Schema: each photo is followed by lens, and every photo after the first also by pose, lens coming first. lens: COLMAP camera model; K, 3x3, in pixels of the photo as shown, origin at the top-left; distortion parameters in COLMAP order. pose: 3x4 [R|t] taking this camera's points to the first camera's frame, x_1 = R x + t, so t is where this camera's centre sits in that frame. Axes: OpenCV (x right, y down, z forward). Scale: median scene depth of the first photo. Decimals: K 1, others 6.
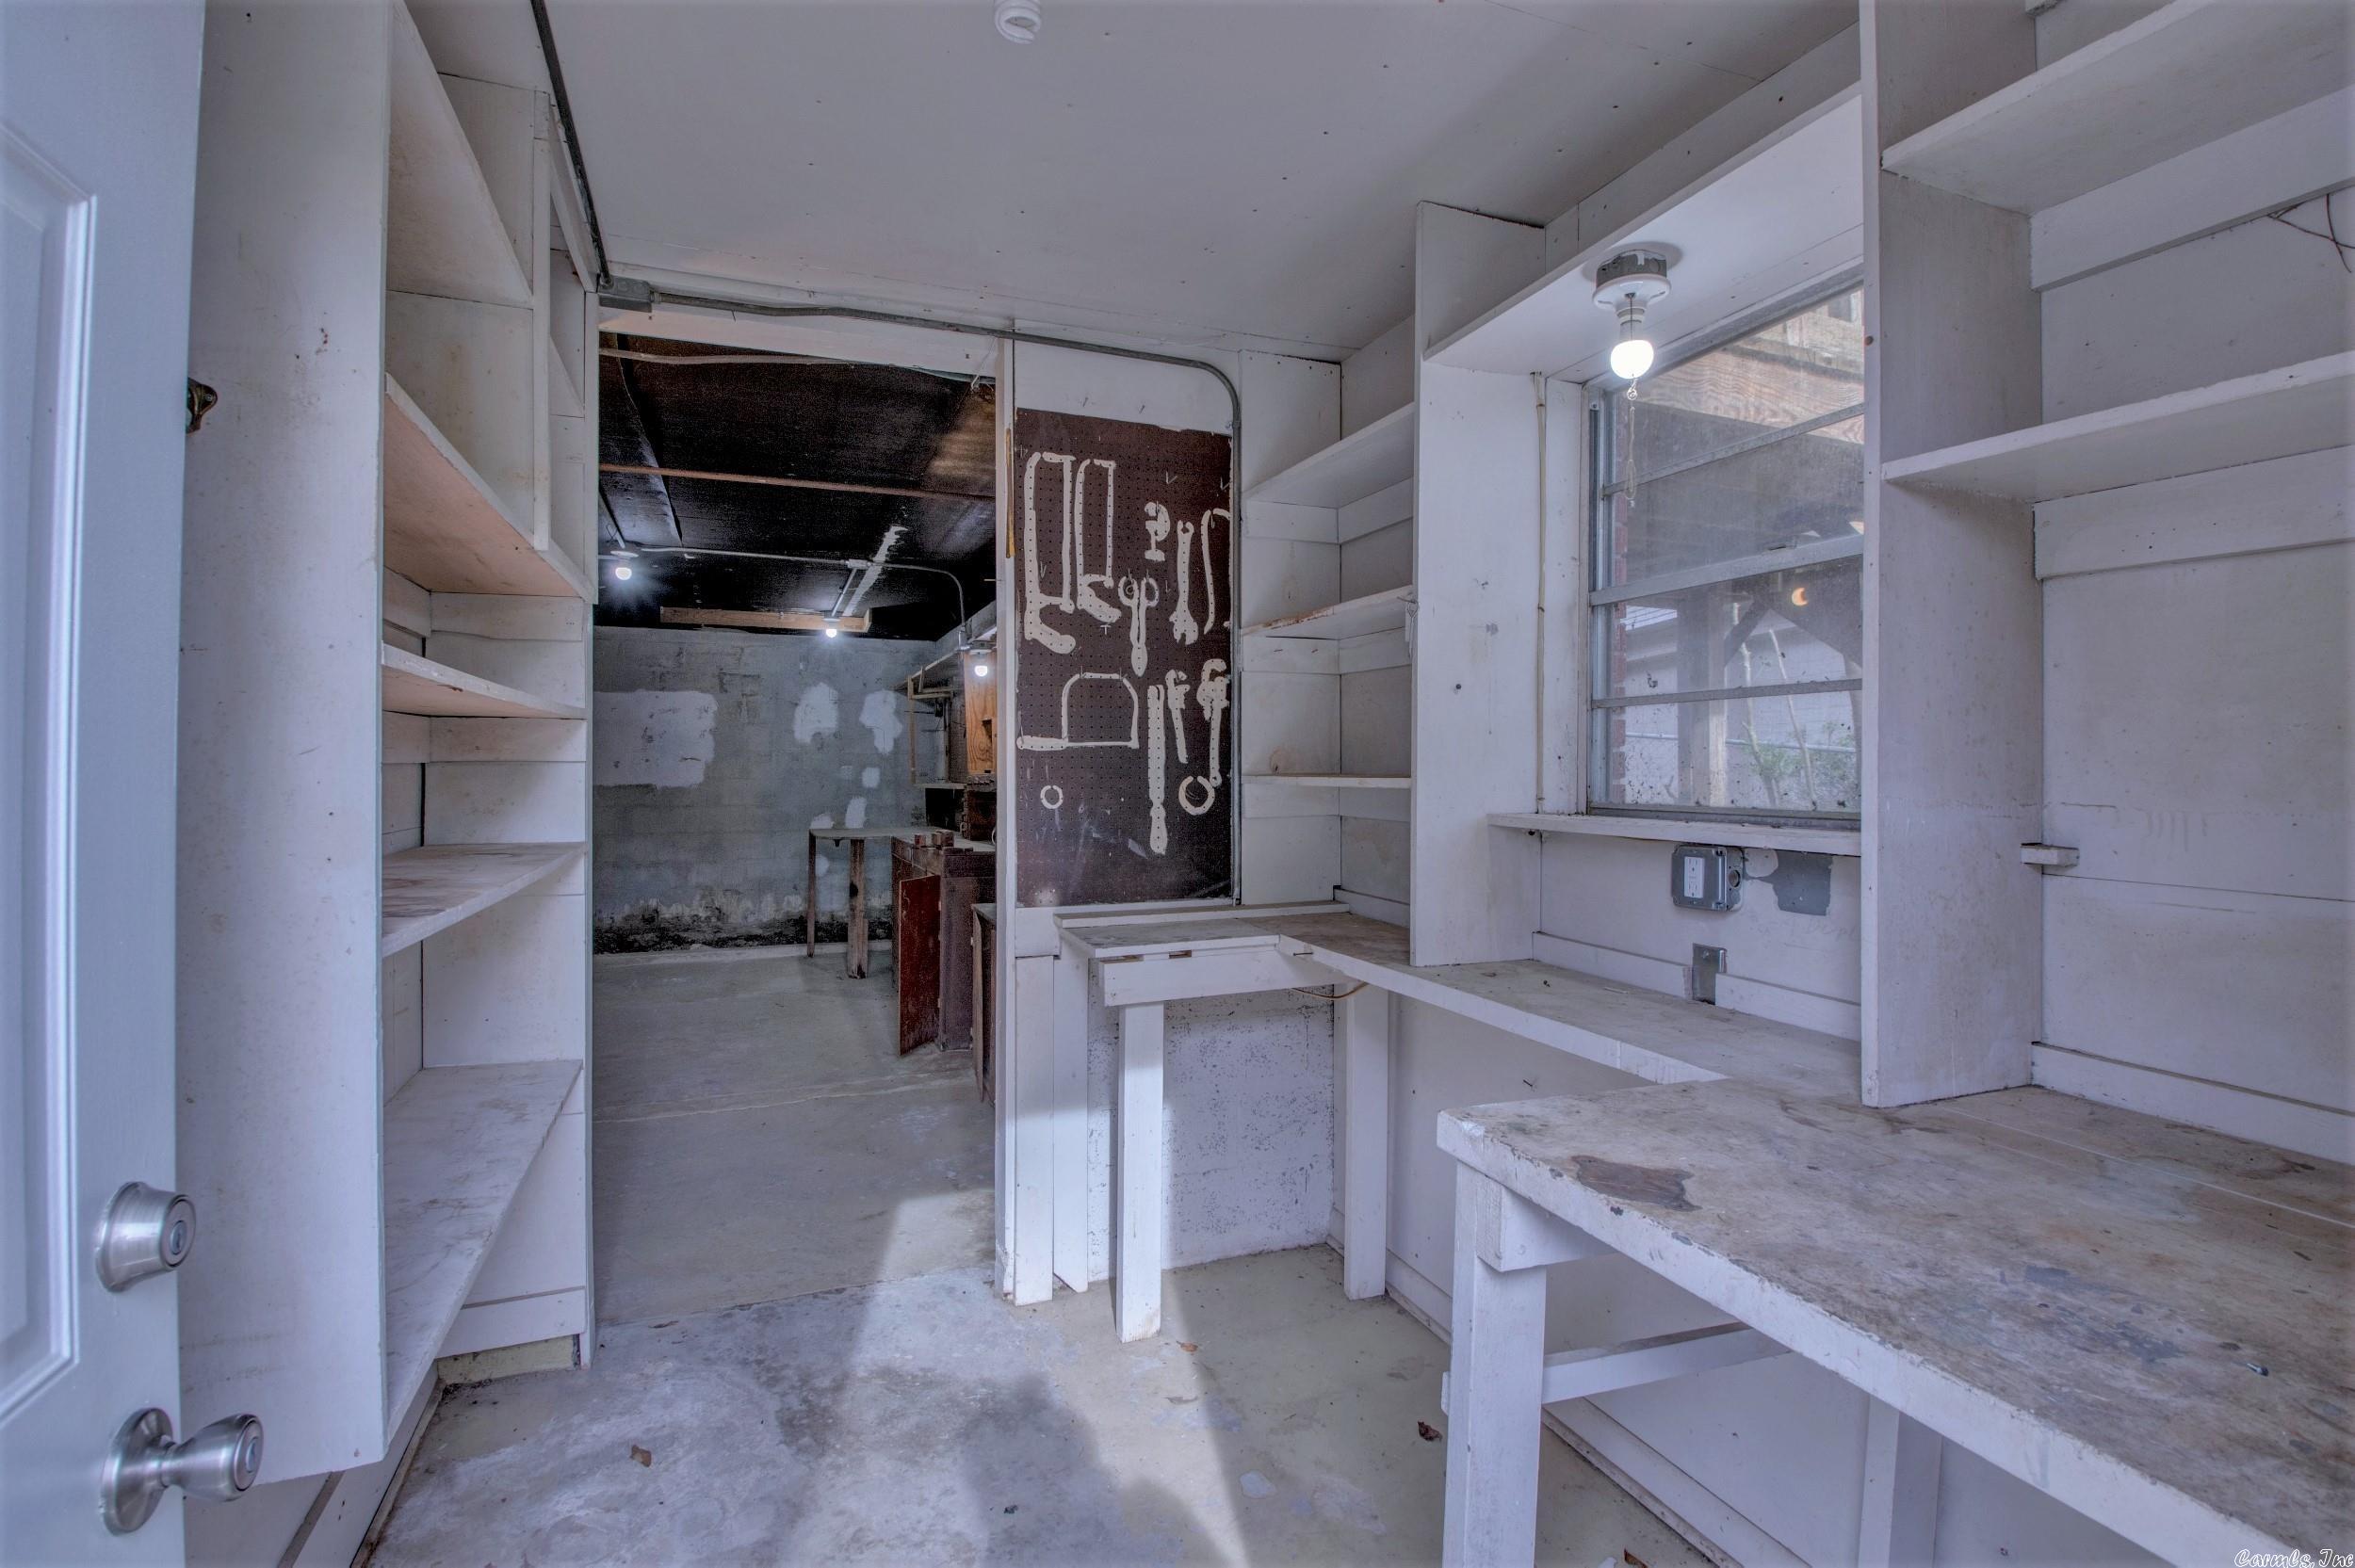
lens RADIAL K [[1094.6, 0, 1187.2], [0, 1094.6, 776.0], [0, 0, 1]] dist [-0.000856, -0.013566]
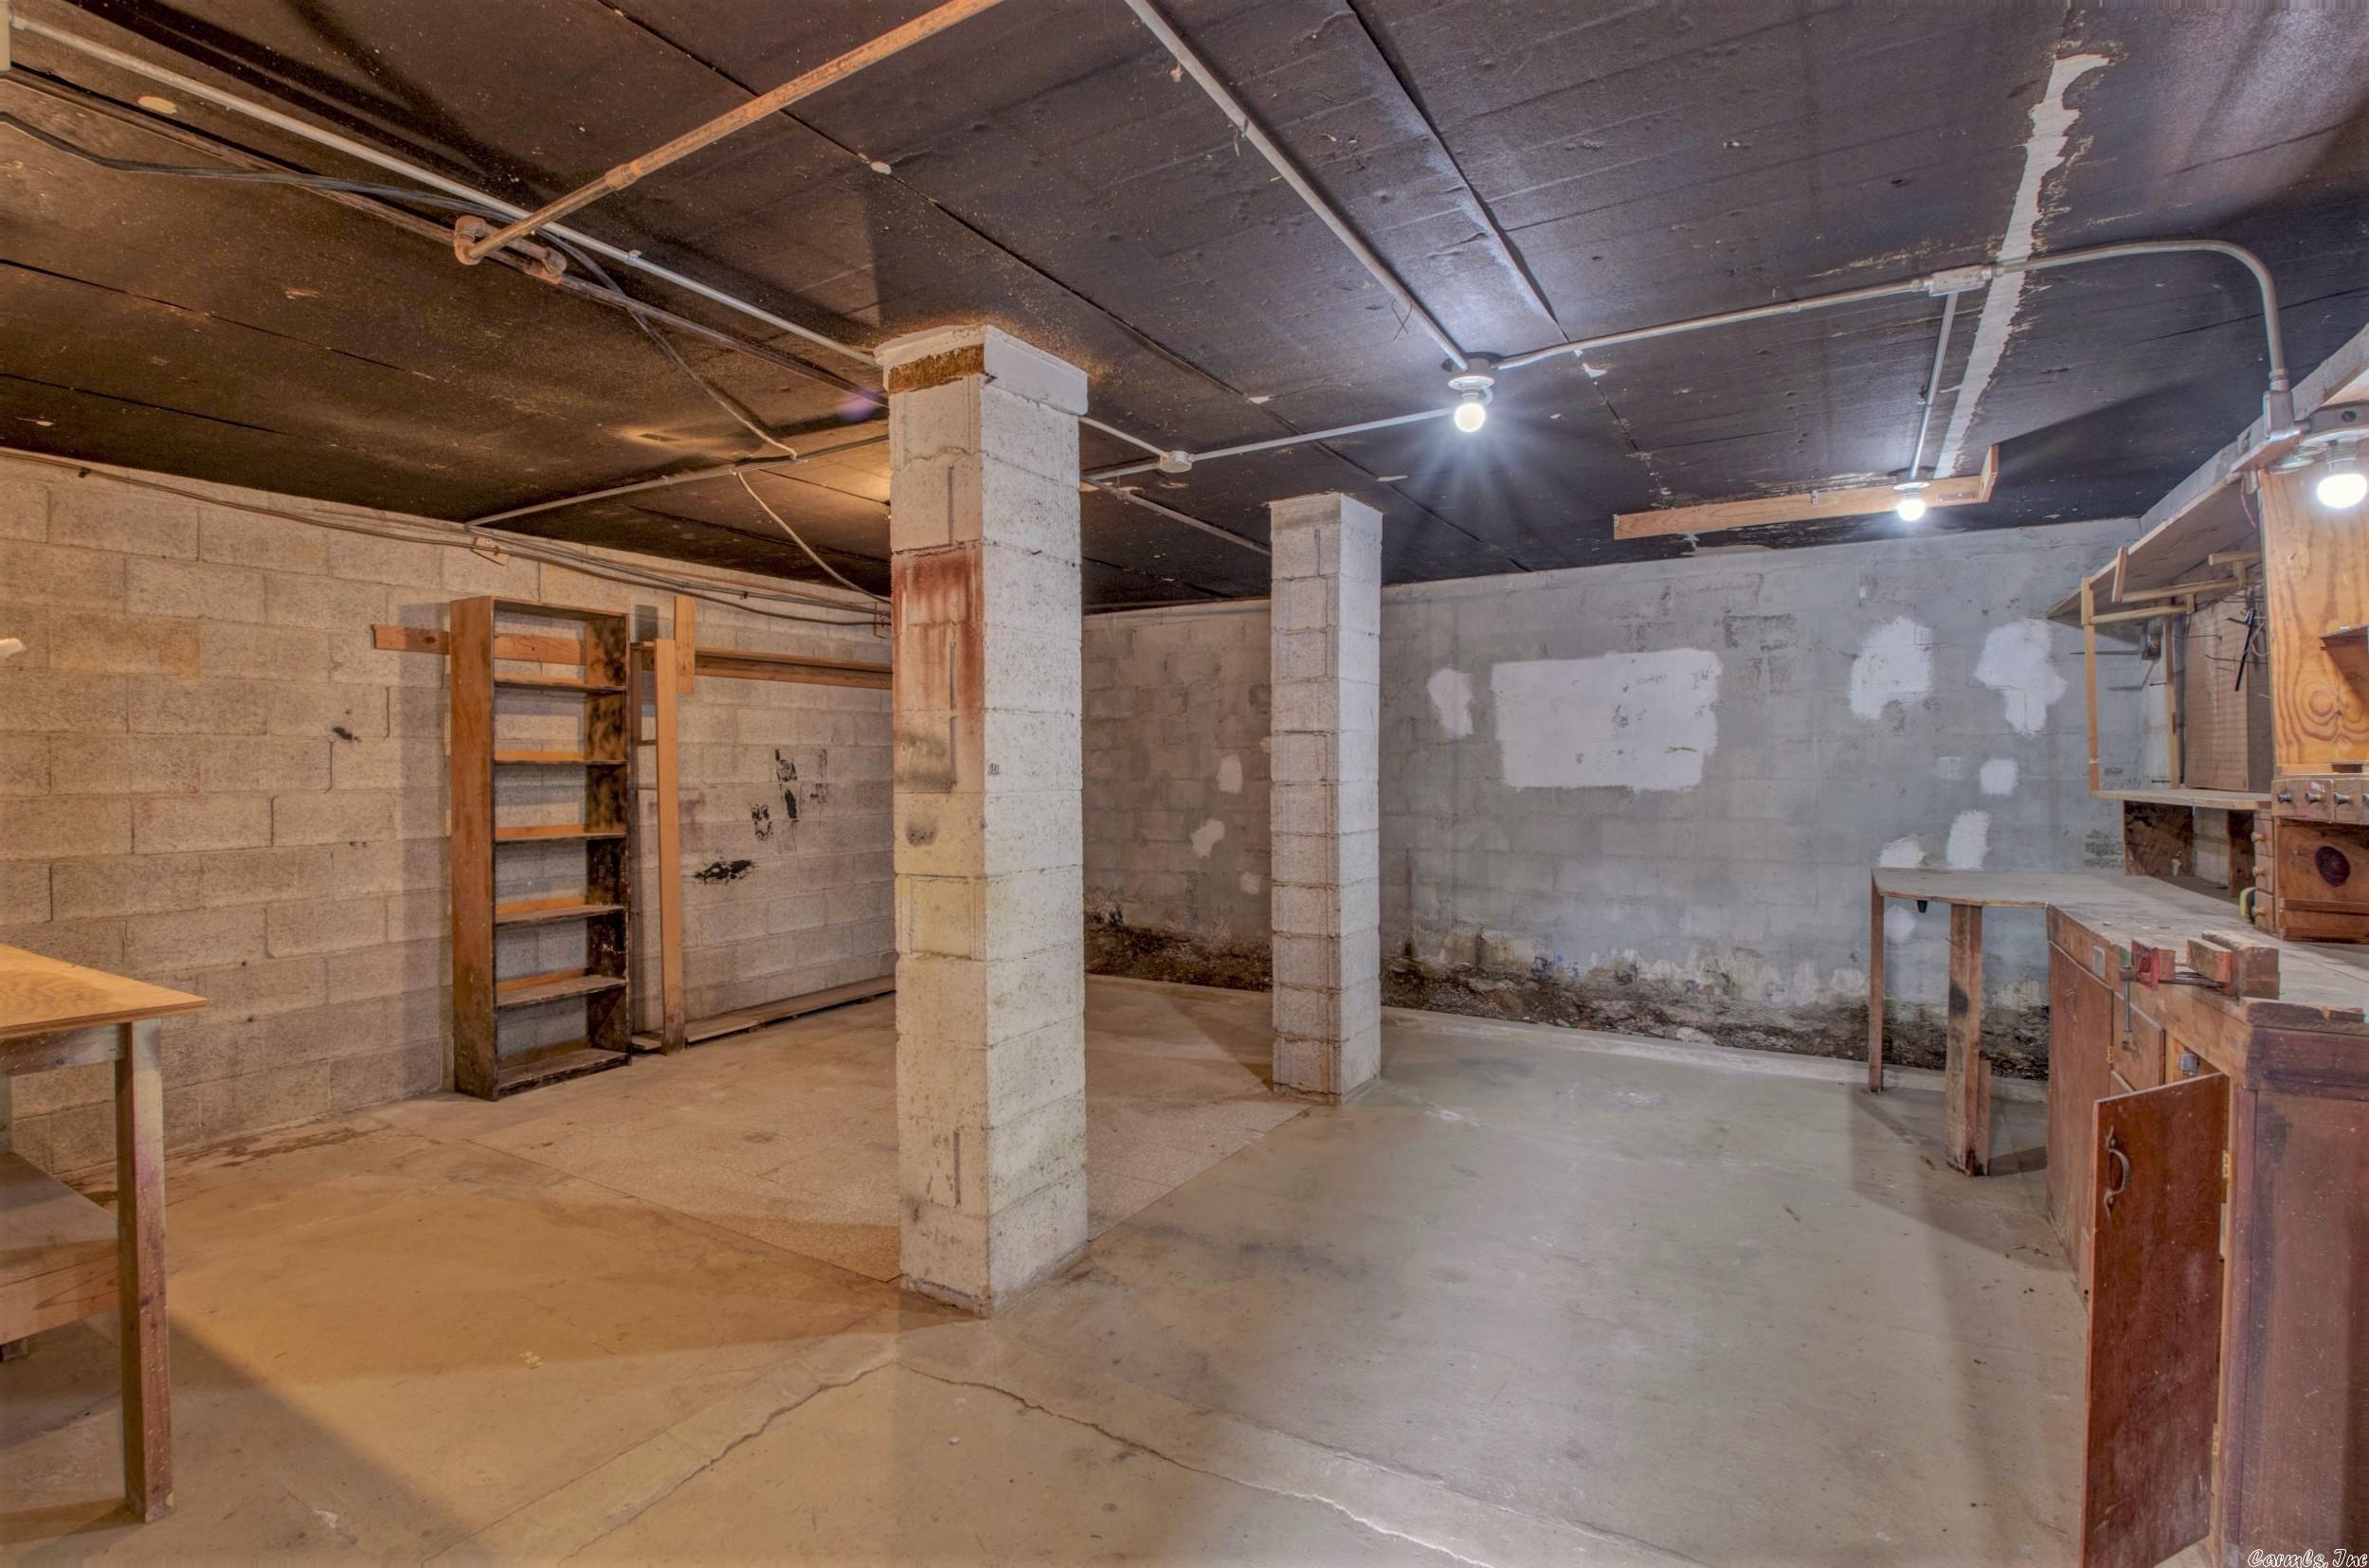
lens RADIAL K [[1101.2, 0, 1187.1], [0, 1101.2, 771.6], [0, 0, 1]] dist [-0.000856, -0.013566]
pose [[0.606019, -0.000490, -0.795450, -0.098636], [0.004112, 0.999988, 0.002517, -0.004560], [0.795440, -0.004796, 0.606014, 0.344382]]
